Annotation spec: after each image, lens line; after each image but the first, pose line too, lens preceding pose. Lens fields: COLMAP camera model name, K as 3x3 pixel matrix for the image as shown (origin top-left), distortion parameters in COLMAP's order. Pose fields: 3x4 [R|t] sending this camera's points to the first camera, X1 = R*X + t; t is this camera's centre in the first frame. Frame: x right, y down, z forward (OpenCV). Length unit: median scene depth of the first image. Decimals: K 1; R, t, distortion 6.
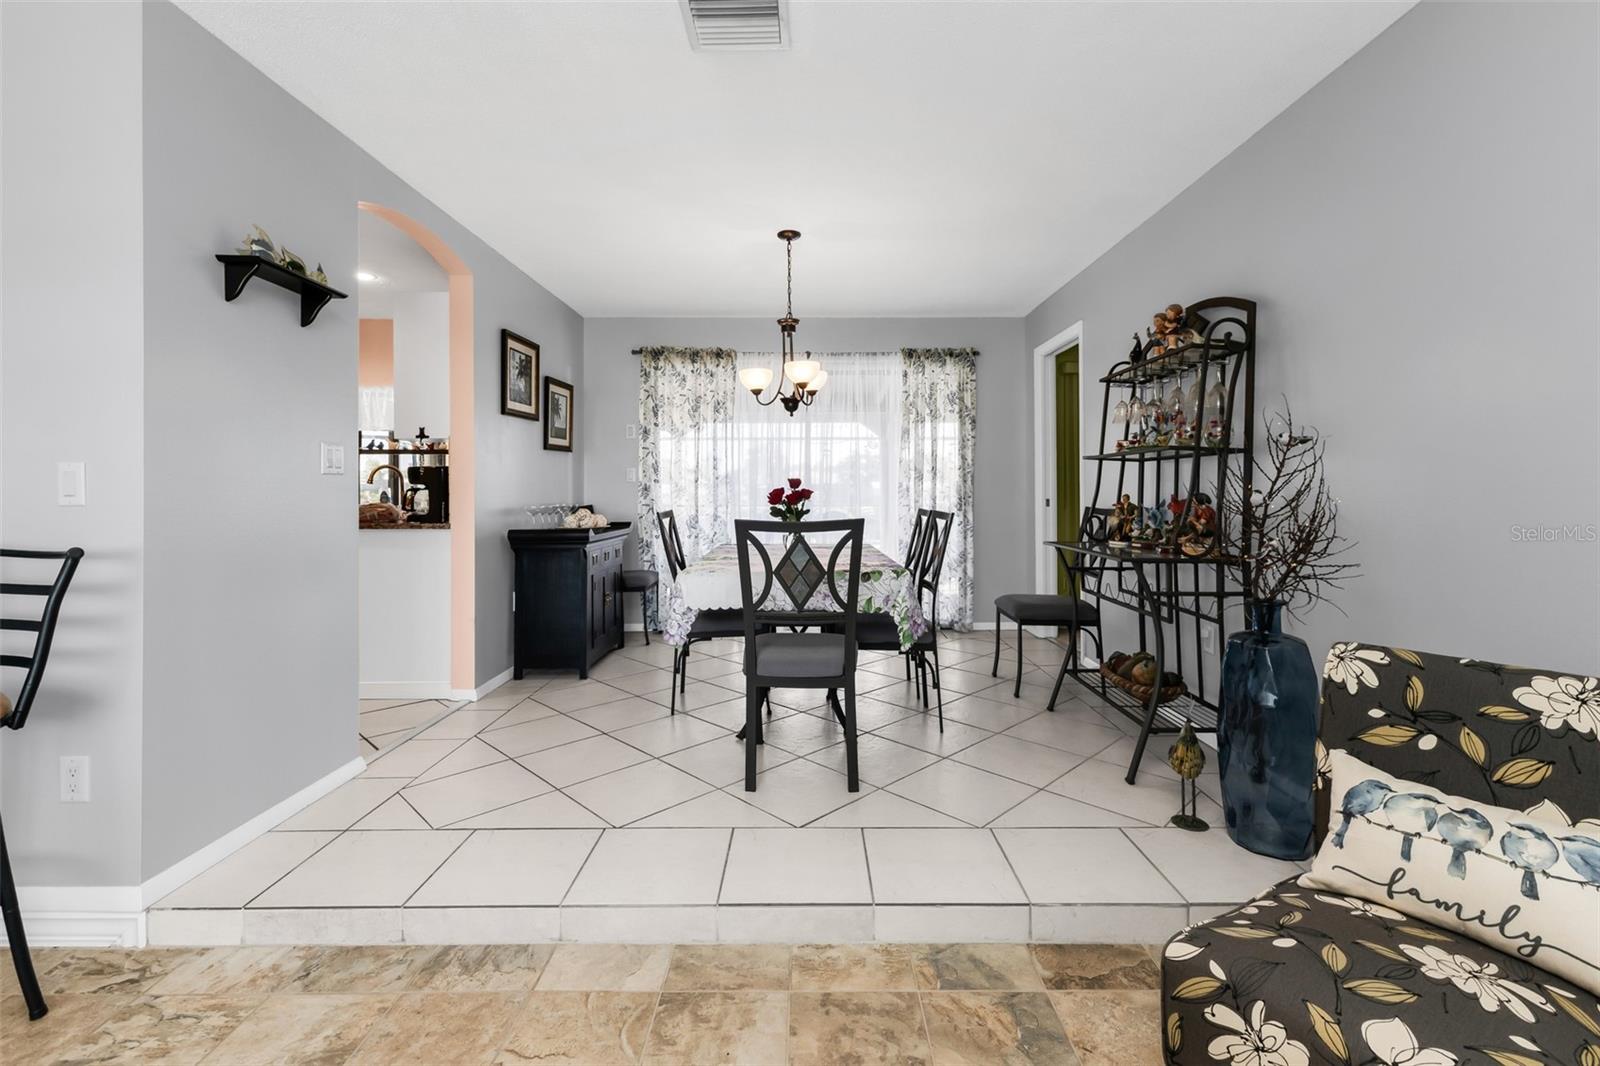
lens RADIAL K [[700.4, 0, 807.1], [0, 700.4, 486.1], [0, 0, 1]] dist [0.006435, -0.001057]
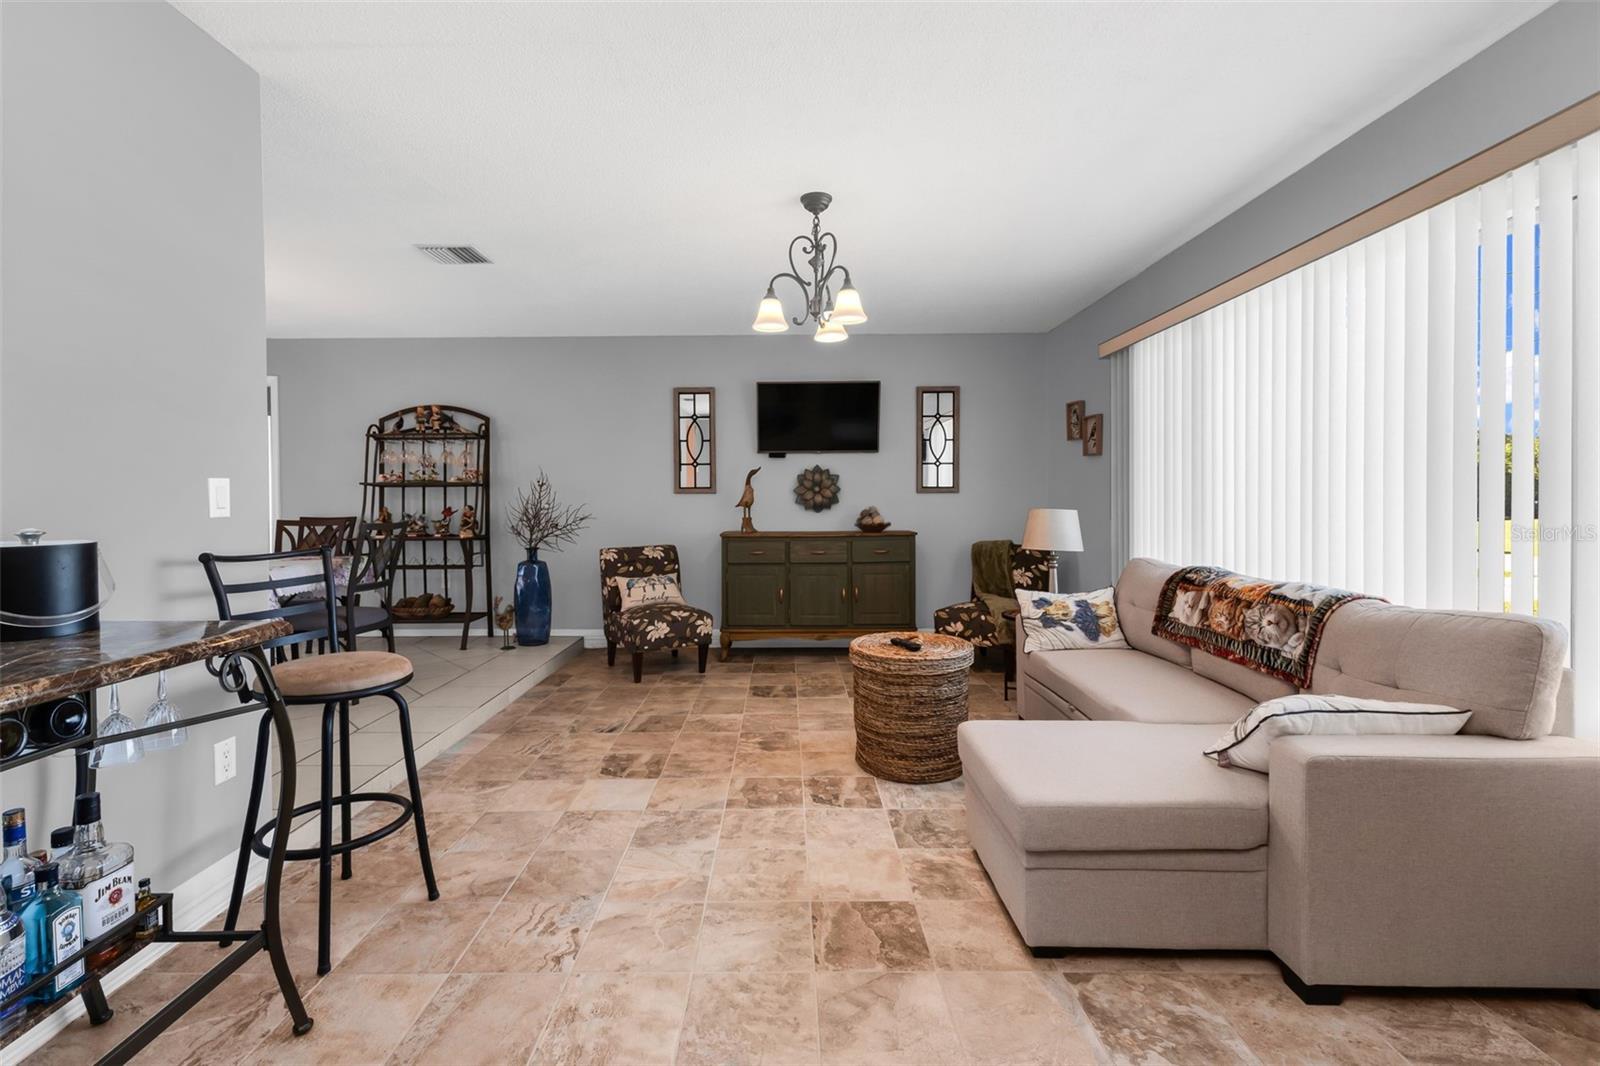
lens RADIAL K [[700.4, 0, 789.5], [0, 700.4, 514.8], [0, 0, 1]] dist [0.006435, -0.001057]
pose [[0.000205, -0.015946, 0.999873, -0.904335], [0.001115, 0.999872, 0.015946, 0.004002], [-0.999999, 0.001112, 0.000223, 0.043718]]
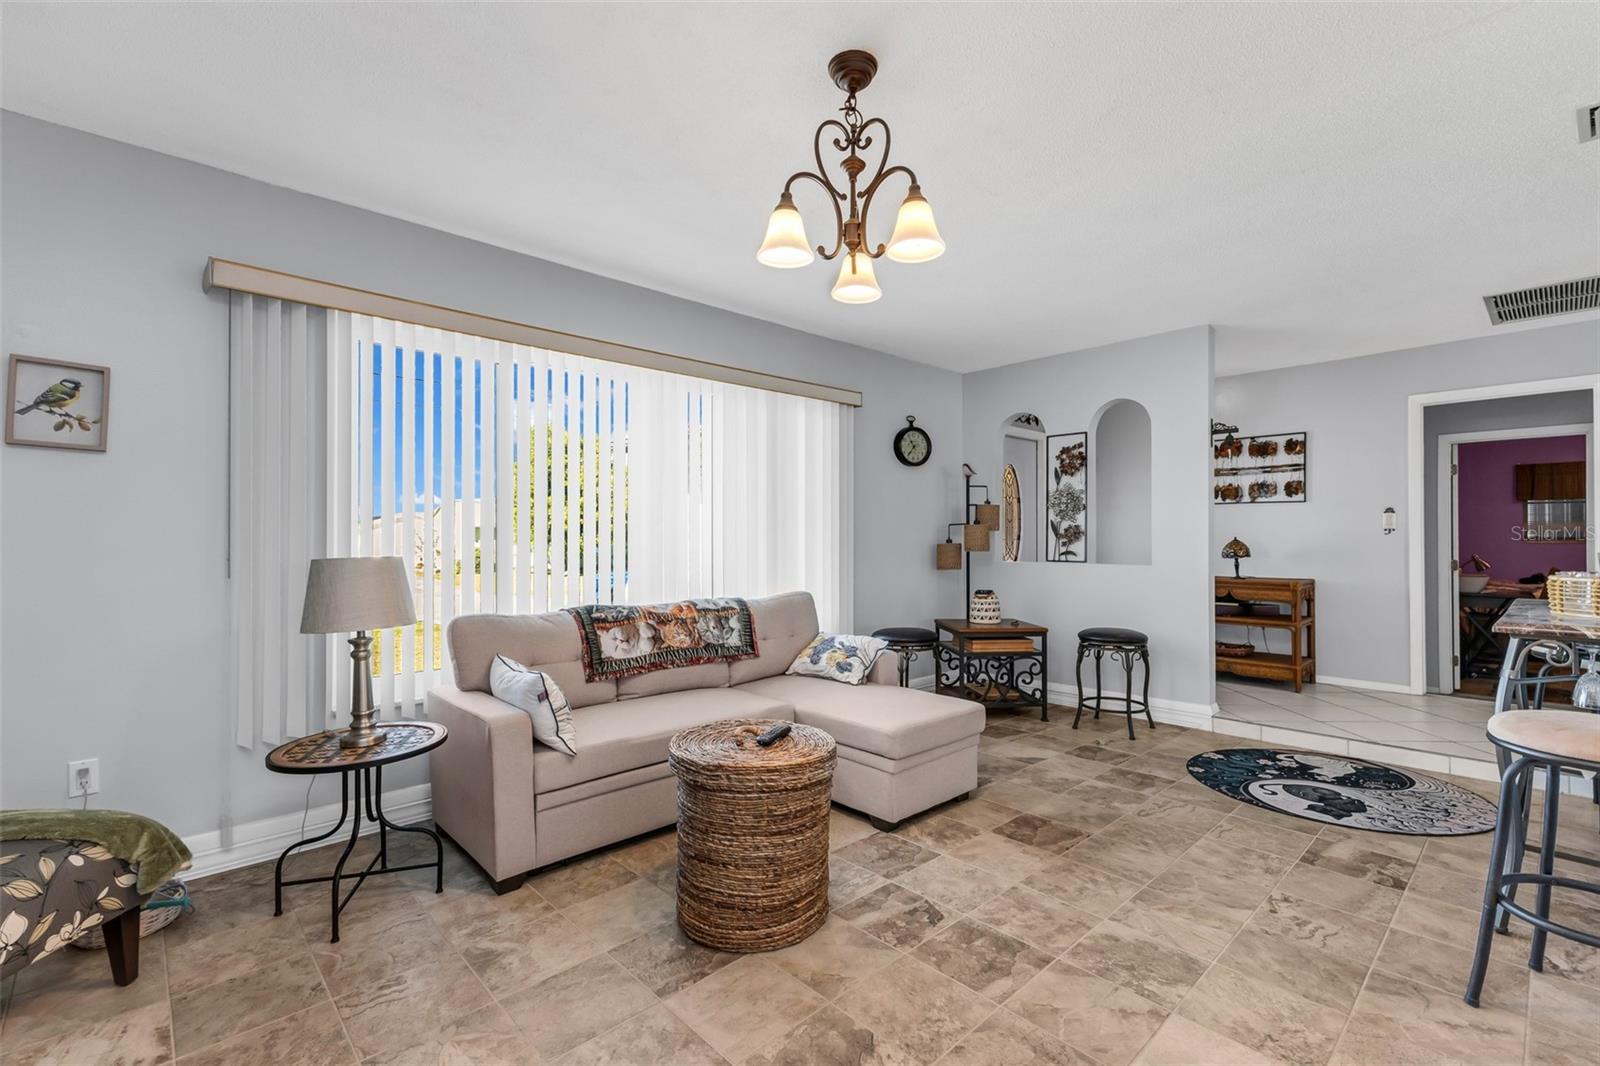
lens RADIAL K [[700.4, 0, 802.1], [0, 700.4, 540.7], [0, 0, 1]] dist [0.006435, -0.001057]
pose [[-0.734052, 0.003878, -0.679082, 0.144436], [0.005942, 0.999982, -0.000713, 0.000265], [0.679067, -0.004559, -0.734062, 0.326608]]
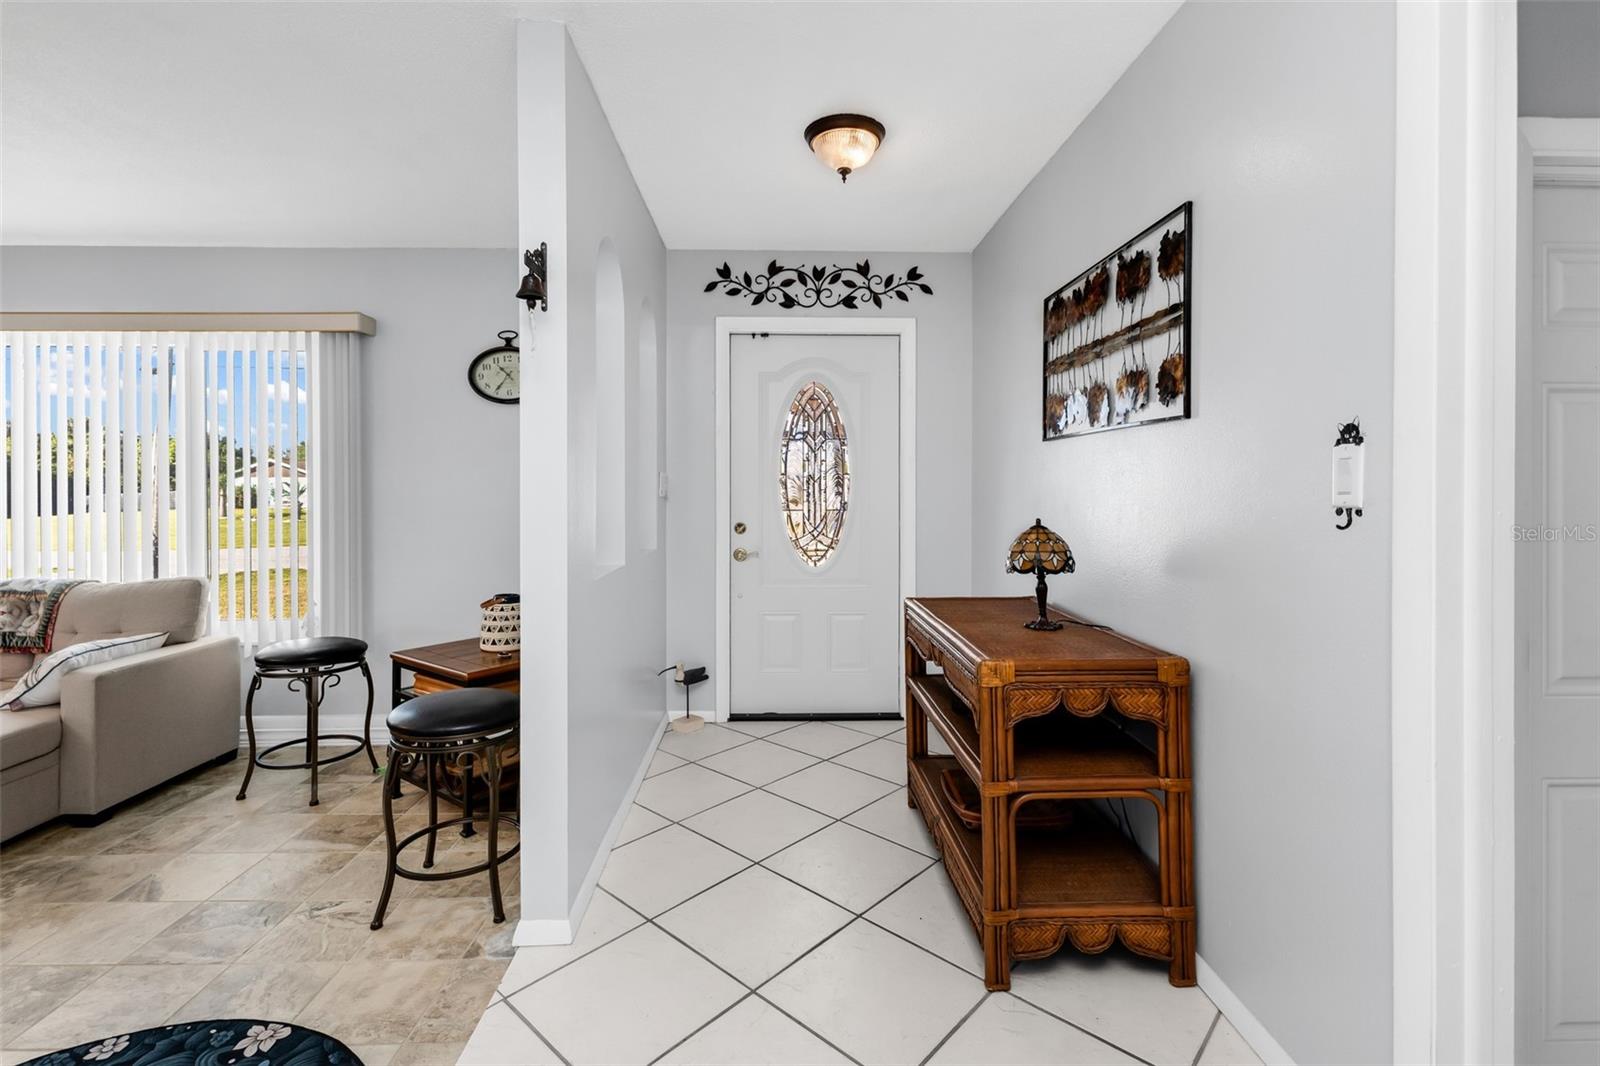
lens RADIAL K [[720.1, 0, 776.6], [0, 720.1, 489.9], [0, 0, 1]] dist [0.004847, -0.000159]
pose [[-0.999688, 0.000757, -0.024949, -1.121000], [0.000942, 0.999972, -0.007402, -0.020244], [0.024942, -0.007424, -0.999661, 0.427634]]
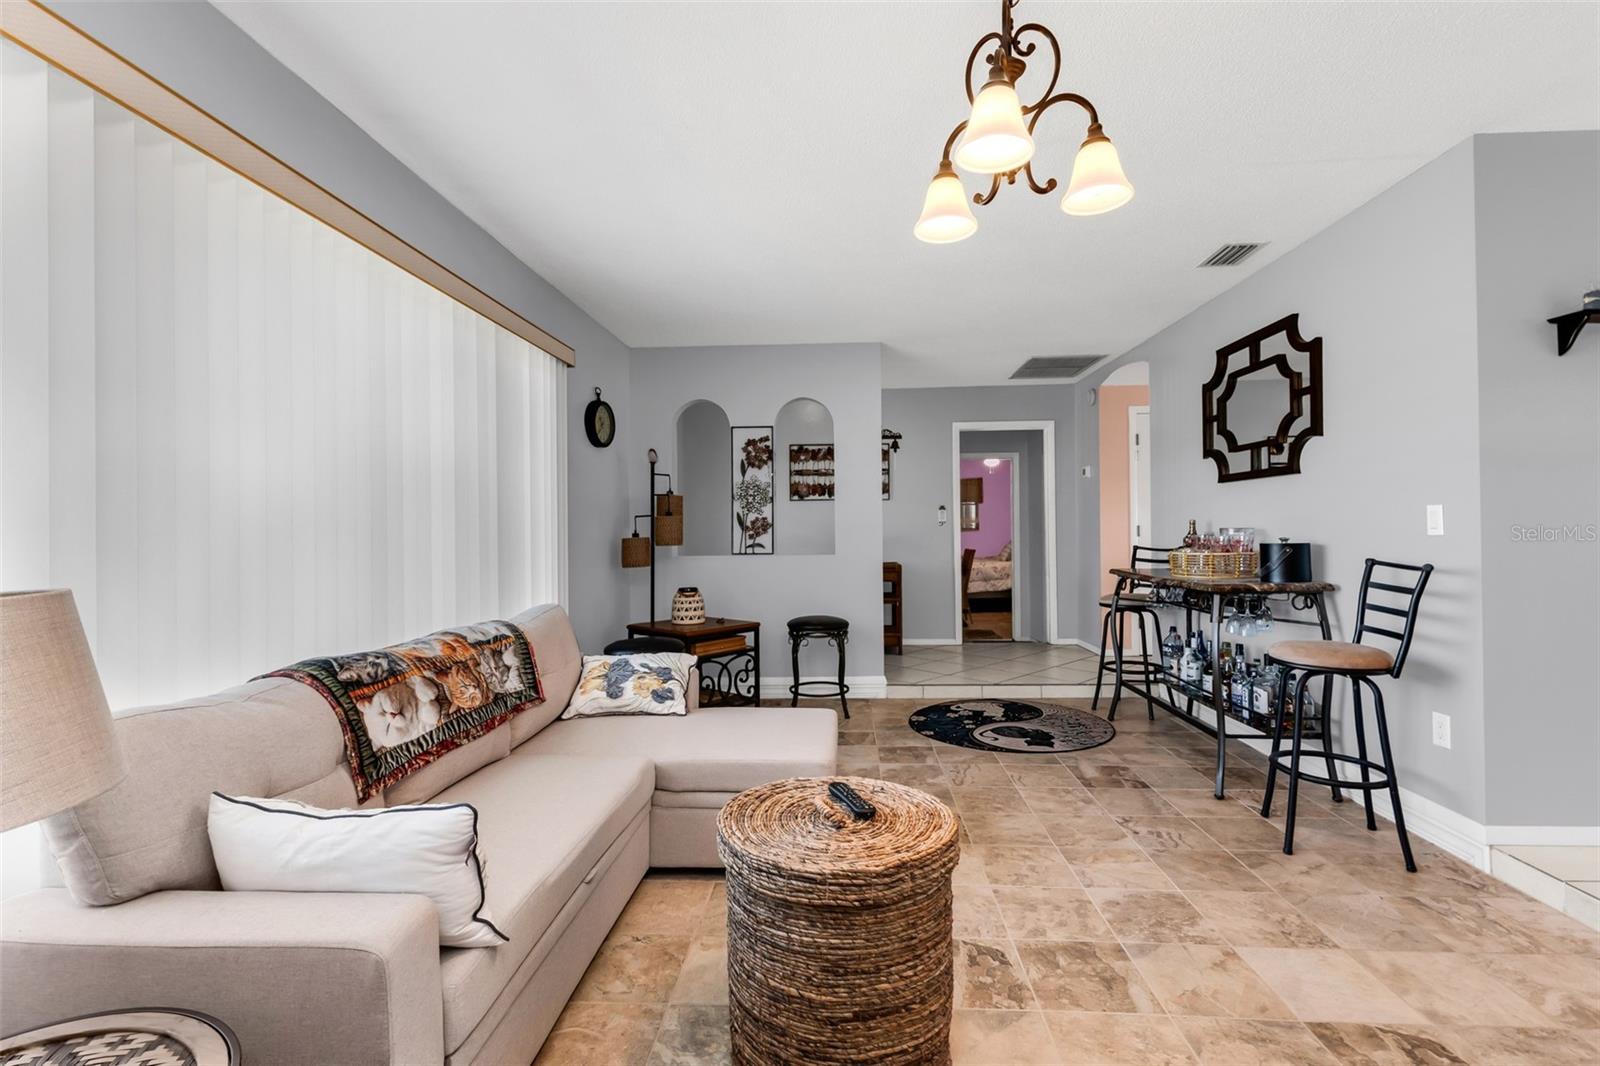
lens RADIAL K [[700.4, 0, 805.8], [0, 700.4, 528.6], [0, 0, 1]] dist [0.006435, -0.001057]
pose [[-0.062761, -0.000453, -0.998028, 0.187167], [0.017113, 0.999852, -0.001530, -0.002203], [0.997882, -0.017176, -0.062744, -0.071643]]
